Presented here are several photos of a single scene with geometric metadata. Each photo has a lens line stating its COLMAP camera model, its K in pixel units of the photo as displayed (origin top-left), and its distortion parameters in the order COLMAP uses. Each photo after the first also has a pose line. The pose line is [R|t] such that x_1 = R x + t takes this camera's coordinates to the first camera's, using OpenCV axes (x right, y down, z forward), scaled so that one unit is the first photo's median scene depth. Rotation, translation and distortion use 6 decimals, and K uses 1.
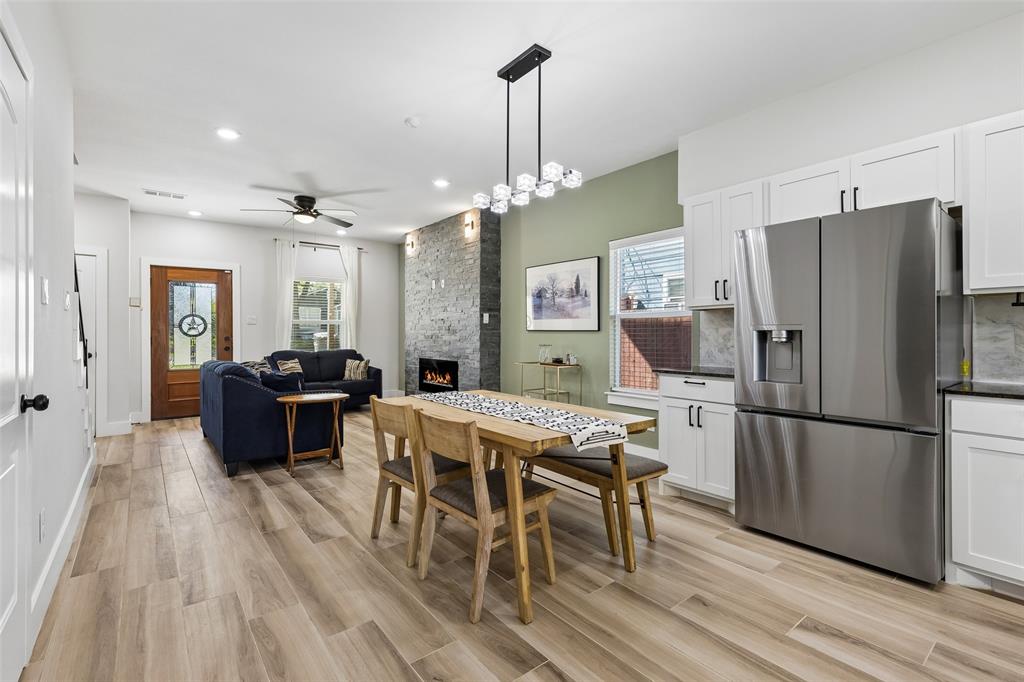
lens RADIAL K [[468.9, 0, 519.1], [0, 468.9, 335.4], [0, 0, 1]] dist [0.015437, -0.000491]
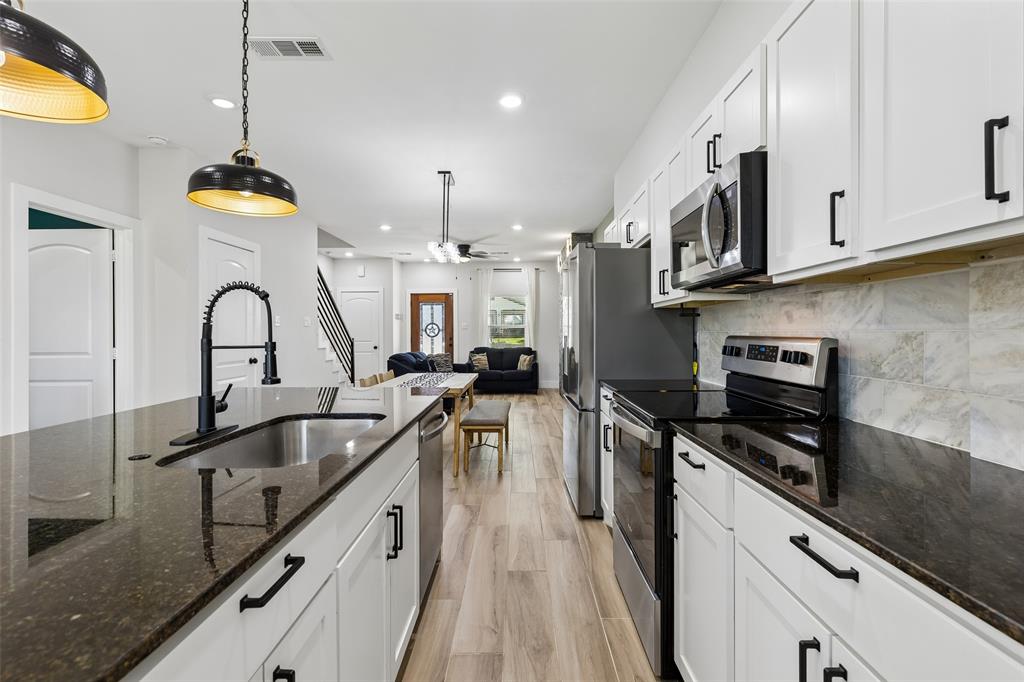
lens RADIAL K [[479.6, 0, 508.8], [0, 479.6, 335.1], [0, 0, 1]] dist [-0.001481, -0.000014]
pose [[0.776106, 0.003502, -0.630593, 0.511815], [-0.003586, 0.999993, 0.001139, -0.006438], [0.630593, 0.001377, 0.776113, -0.077853]]
